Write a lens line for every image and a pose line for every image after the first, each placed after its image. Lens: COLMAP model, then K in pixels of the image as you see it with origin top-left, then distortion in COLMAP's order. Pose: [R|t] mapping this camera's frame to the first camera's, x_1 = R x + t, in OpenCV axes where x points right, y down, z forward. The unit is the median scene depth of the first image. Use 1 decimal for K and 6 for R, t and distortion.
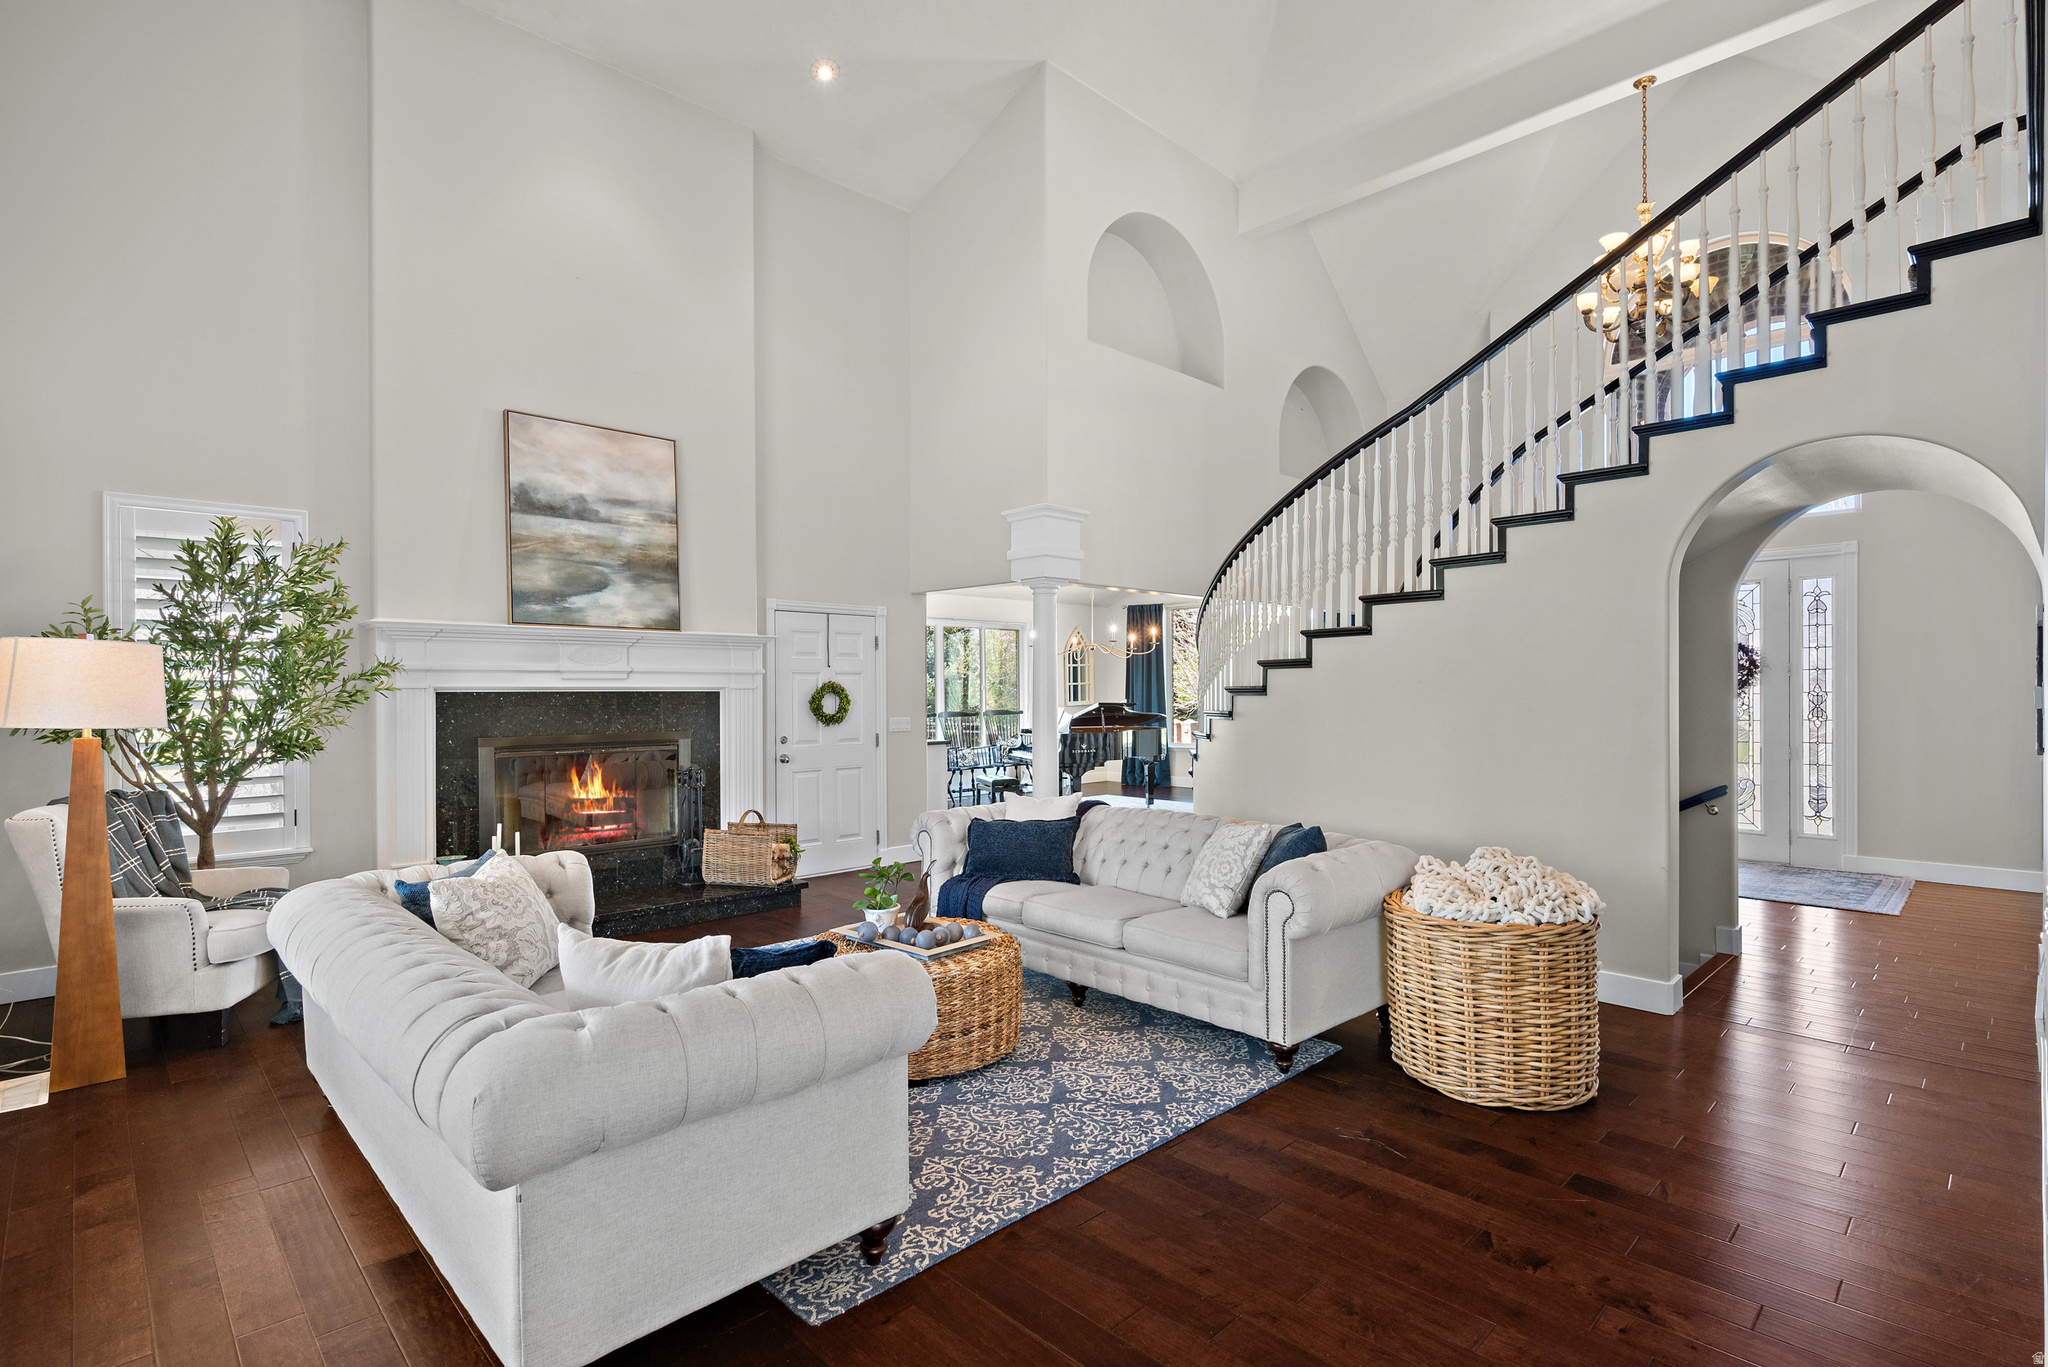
lens RADIAL K [[972.8, 0, 1033.4], [0, 972.8, 694.2], [0, 0, 1]] dist [-0.000159, 0.000069]
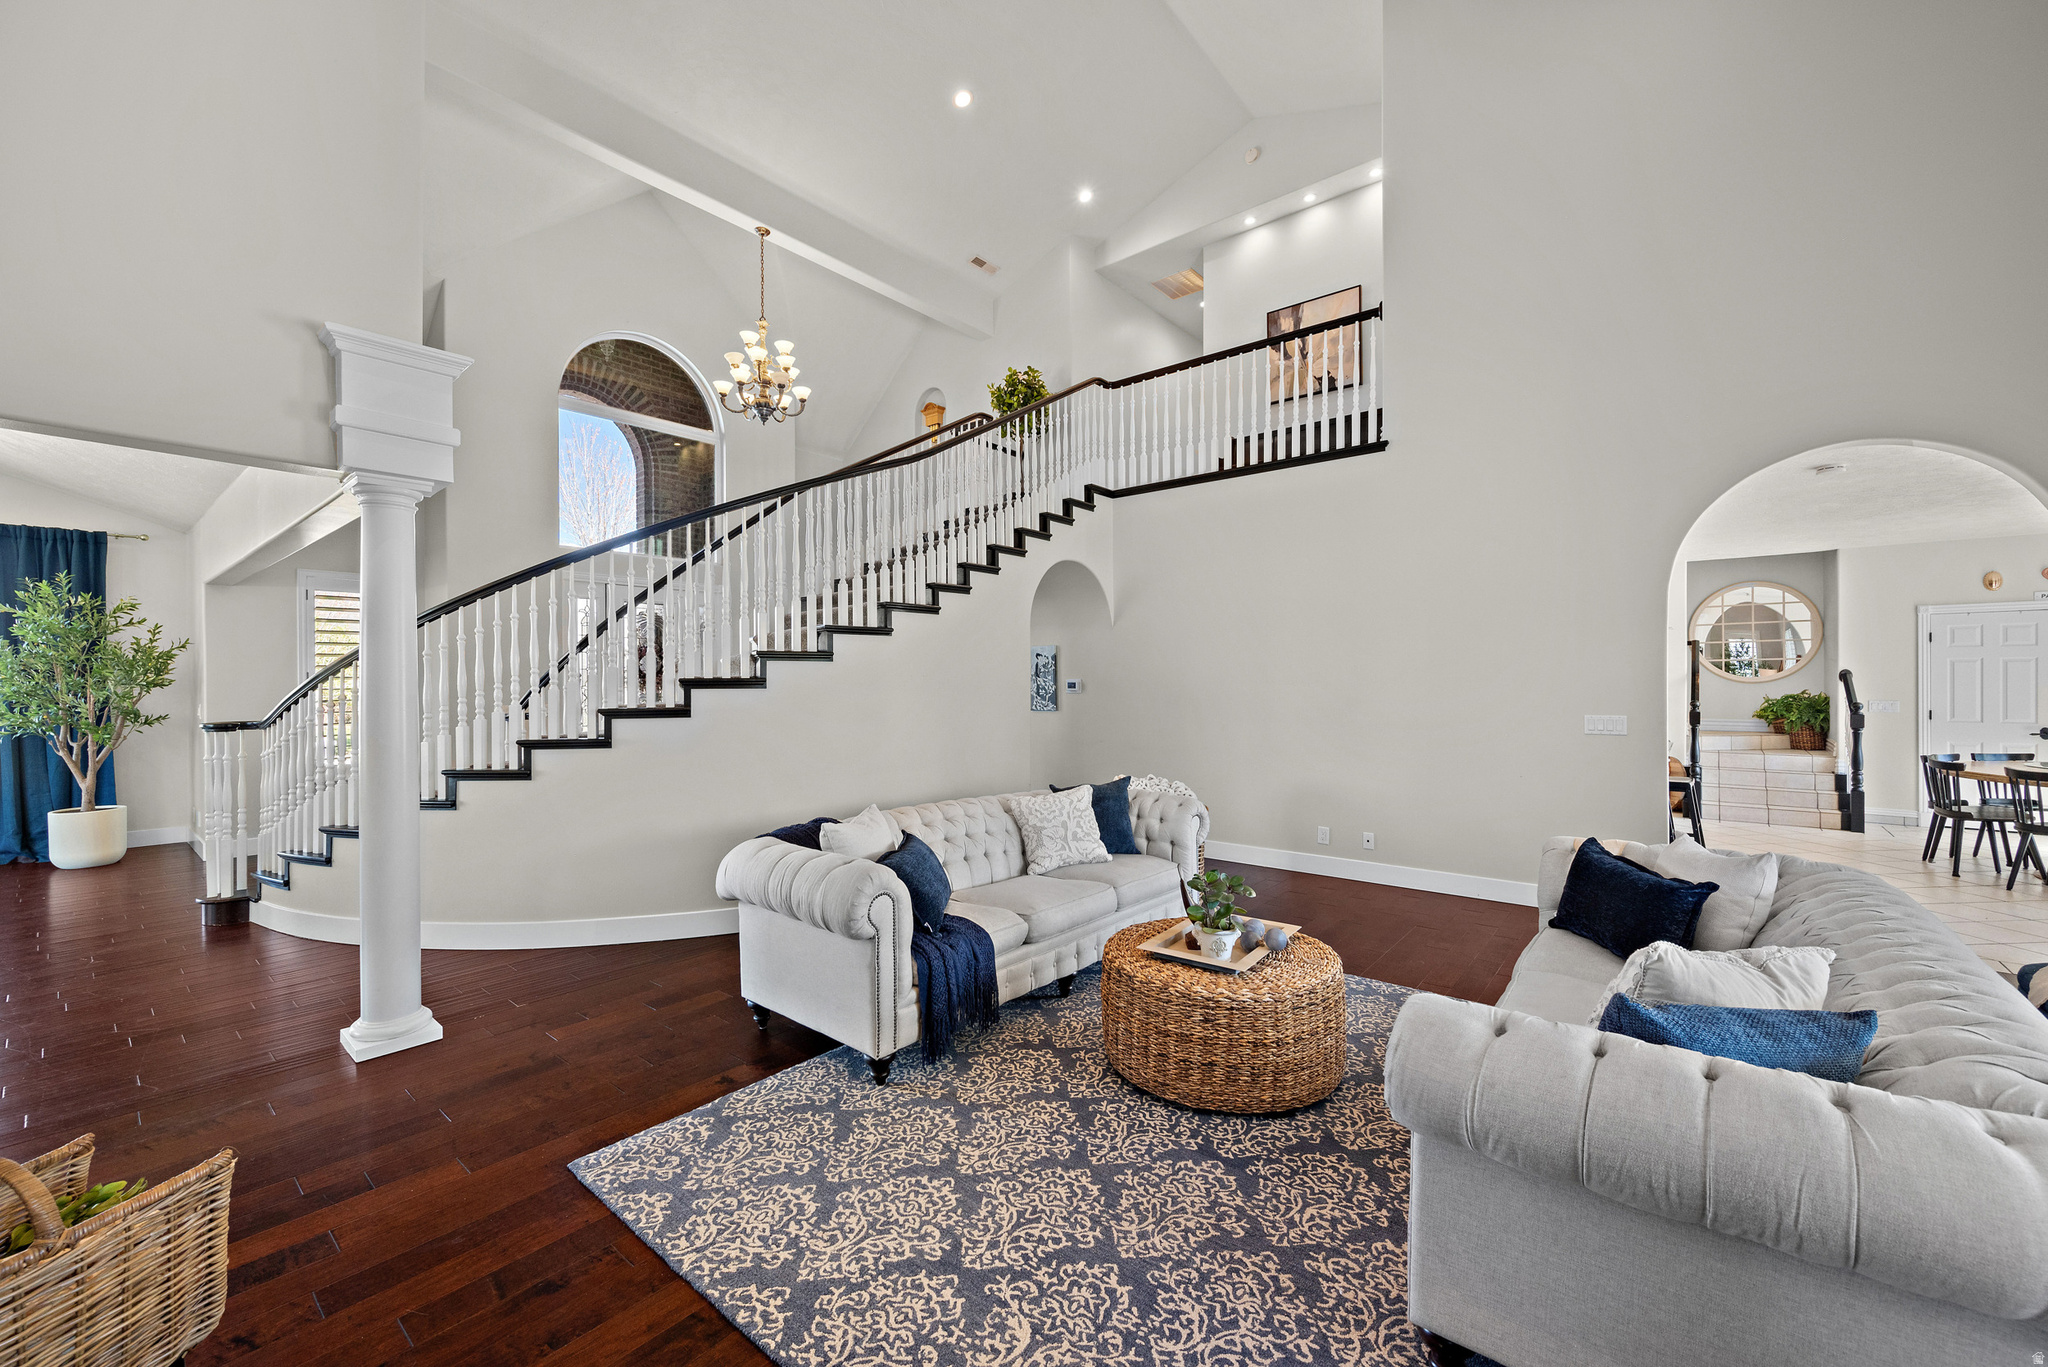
lens RADIAL K [[816.8, 0, 1024.0], [0, 816.8, 683.5], [0, 0, 1]] dist [-0.001655, -0.000105]
pose [[-0.104115, 0.000614, 0.994565, -0.561543], [0.007628, 0.999971, 0.000181, -0.001141], [-0.994536, 0.007606, -0.104117, 0.805766]]
